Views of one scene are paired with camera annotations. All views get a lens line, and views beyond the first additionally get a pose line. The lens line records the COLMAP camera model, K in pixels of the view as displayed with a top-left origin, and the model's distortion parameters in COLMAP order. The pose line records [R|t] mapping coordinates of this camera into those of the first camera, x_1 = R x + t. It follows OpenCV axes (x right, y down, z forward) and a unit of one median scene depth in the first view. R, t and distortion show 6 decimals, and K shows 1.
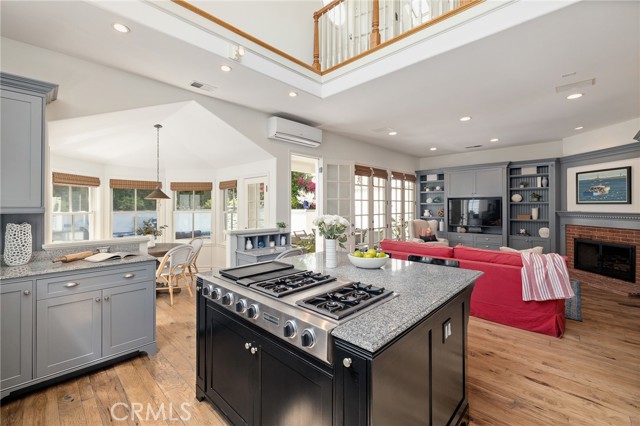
lens RADIAL K [[274.2, 0, 318.7], [0, 274.2, 204.8], [0, 0, 1]] dist [0.007808, 0.000684]
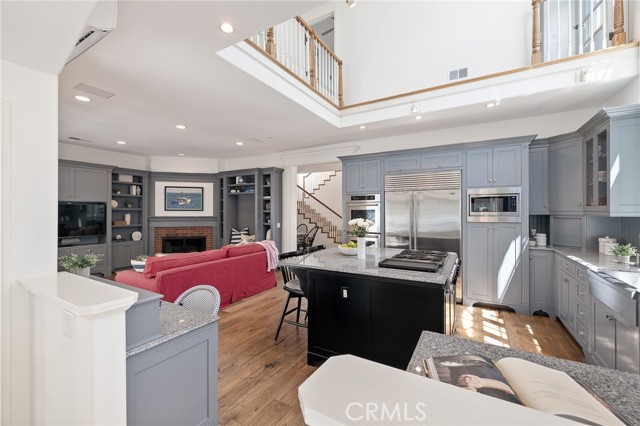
lens RADIAL K [[274.2, 0, 319.7], [0, 274.2, 210.7], [0, 0, 1]] dist [0.007808, 0.000684]
pose [[-0.239370, 0.005604, 0.970912, -0.568653], [-0.003188, 0.999973, -0.006558, 0.004319], [-0.970923, -0.004665, -0.239346, 0.721351]]
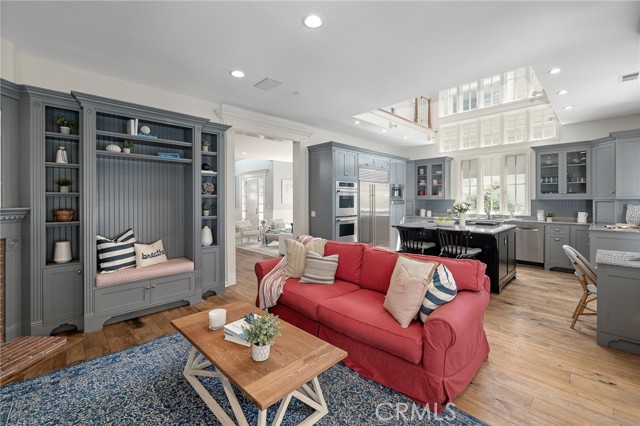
lens RADIAL K [[274.2, 0, 322.1], [0, 274.2, 200.3], [0, 0, 1]] dist [0.007808, 0.000684]
pose [[-0.999810, 0.004809, 0.018905, 0.485495], [0.004748, 0.999983, -0.003243, 0.016674], [-0.018920, -0.003153, -0.999816, 1.458891]]
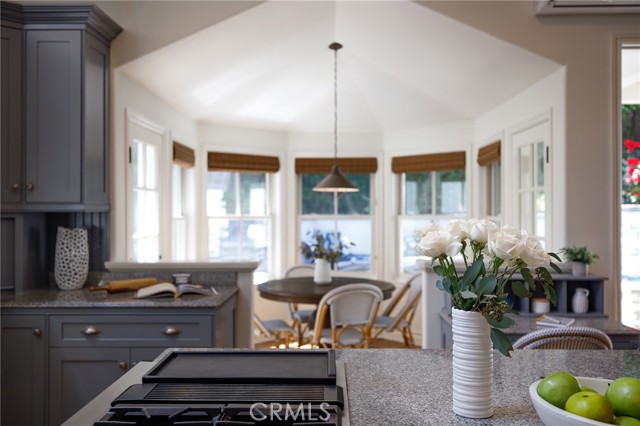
lens RADIAL K [[581.1, 0, 316.2], [0, 581.1, 211.7], [0, 0, 1]] dist [0.005447, 0.000000]
pose [[0.680848, 0.001921, -0.732422, 0.048655], [0.004419, 0.999968, 0.006731, 0.003144], [0.732411, -0.007820, 0.680817, 0.066425]]
